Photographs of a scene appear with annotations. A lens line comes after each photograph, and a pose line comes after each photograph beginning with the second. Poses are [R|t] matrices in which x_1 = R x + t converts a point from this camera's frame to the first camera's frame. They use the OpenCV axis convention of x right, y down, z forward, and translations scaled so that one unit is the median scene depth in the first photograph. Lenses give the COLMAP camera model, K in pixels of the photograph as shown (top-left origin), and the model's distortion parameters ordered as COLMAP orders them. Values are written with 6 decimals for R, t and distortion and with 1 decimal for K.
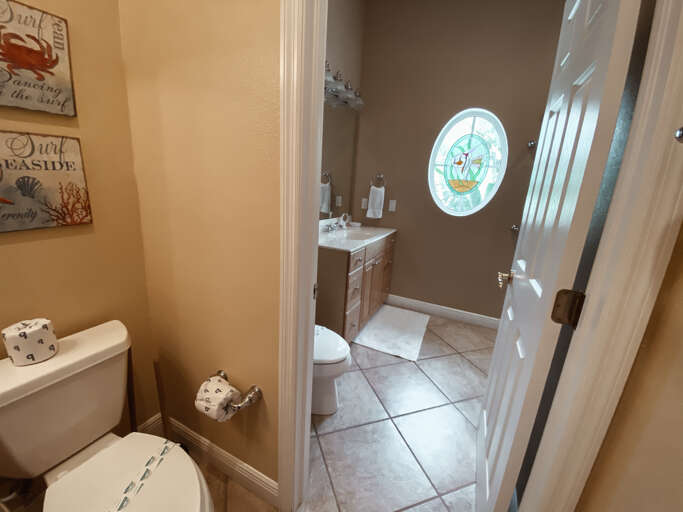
lens RADIAL K [[280.0, 0, 341.5], [0, 280.0, 256.0], [0, 0, 1]] dist [0.018001, -0.018958]
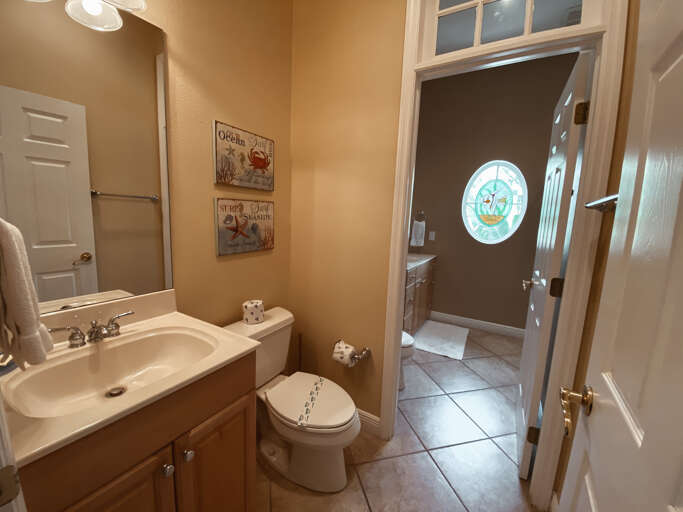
lens RADIAL K [[280.0, 0, 341.5], [0, 280.0, 256.0], [0, 0, 1]] dist [0.018001, -0.018958]
pose [[0.996346, -0.010082, -0.084816, -0.160523], [0.000579, 0.993783, -0.111329, 0.062320], [0.085411, 0.110873, 0.990158, -0.342994]]
